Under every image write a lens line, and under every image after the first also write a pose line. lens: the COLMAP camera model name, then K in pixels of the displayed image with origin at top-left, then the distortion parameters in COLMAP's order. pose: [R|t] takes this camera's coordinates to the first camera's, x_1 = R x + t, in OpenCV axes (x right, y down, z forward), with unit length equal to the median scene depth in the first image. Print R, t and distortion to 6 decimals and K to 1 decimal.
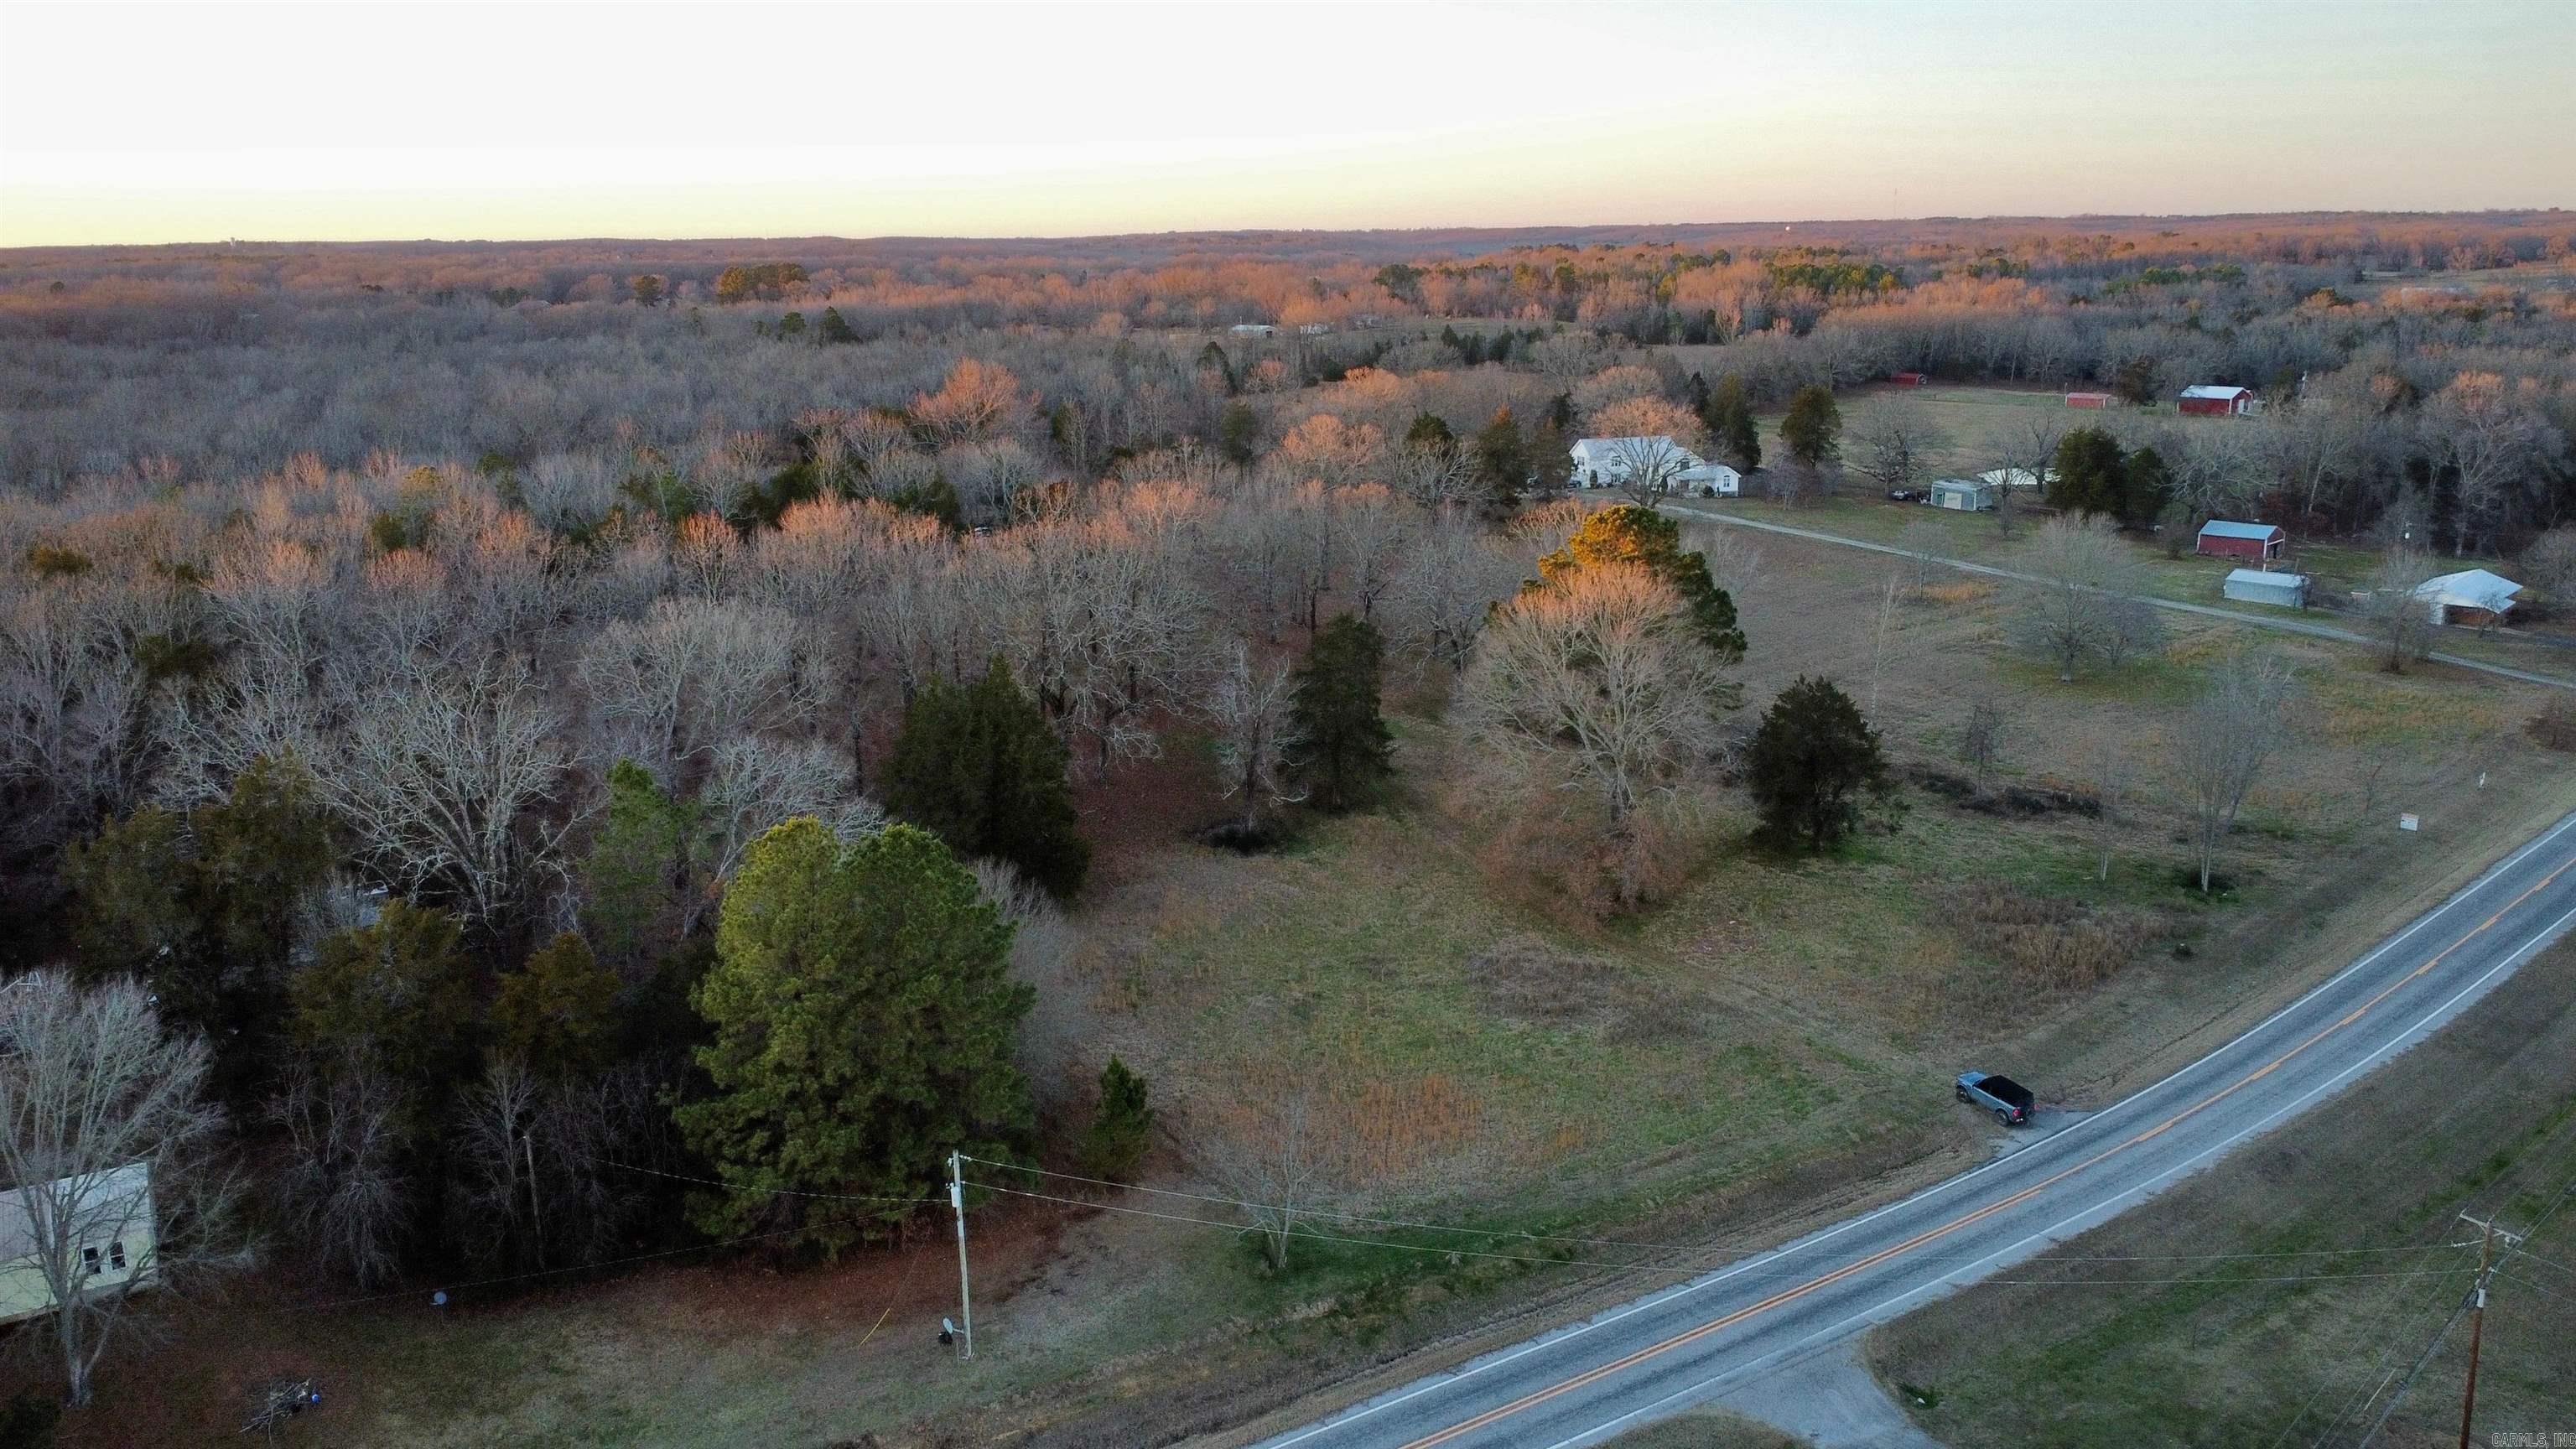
lens RADIAL K [[1929.2, 0, 1288.0], [0, 1929.2, 724.5], [0, 0, 1]] dist [0.004381, 0.000779]
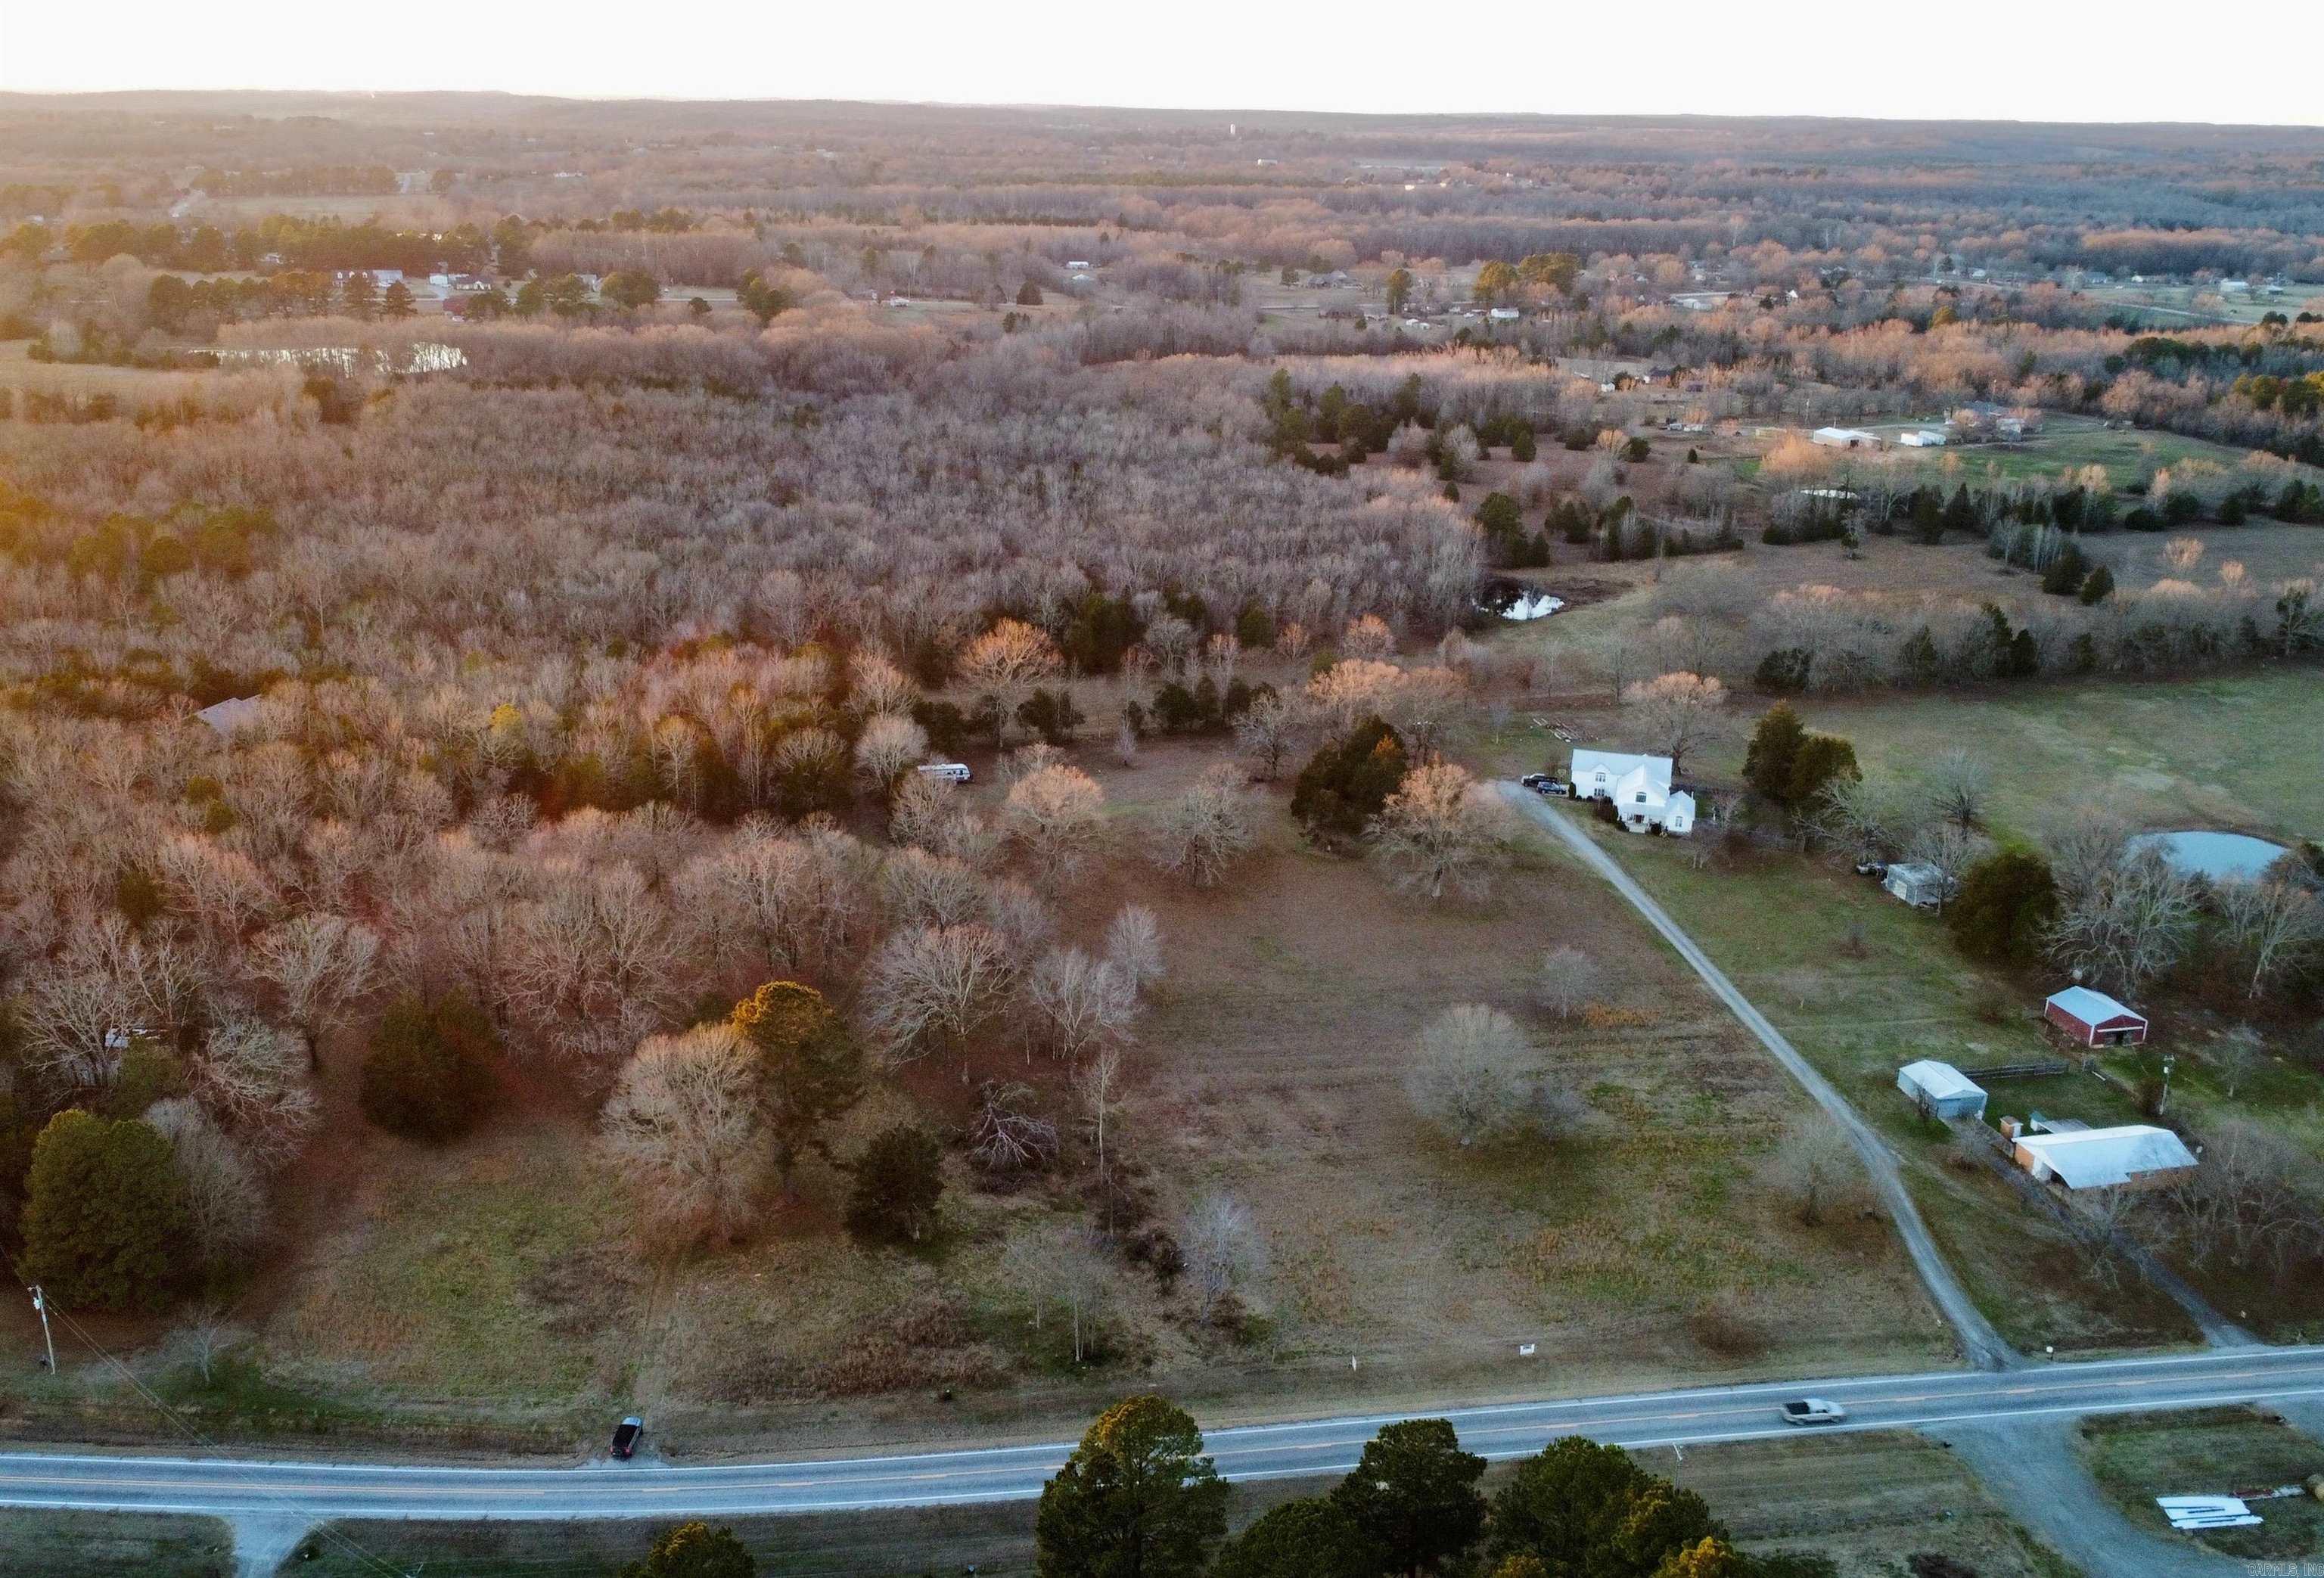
lens RADIAL K [[2098.0, 0, 1105.0], [0, 2098.0, 788.9], [0, 0, 1]] dist [0.006948, -0.003938]
pose [[0.837337, 0.202656, -0.507738, 1.367719], [-0.165040, 0.979127, 0.118629, -0.576037], [0.521180, -0.015535, 0.853305, -0.295208]]
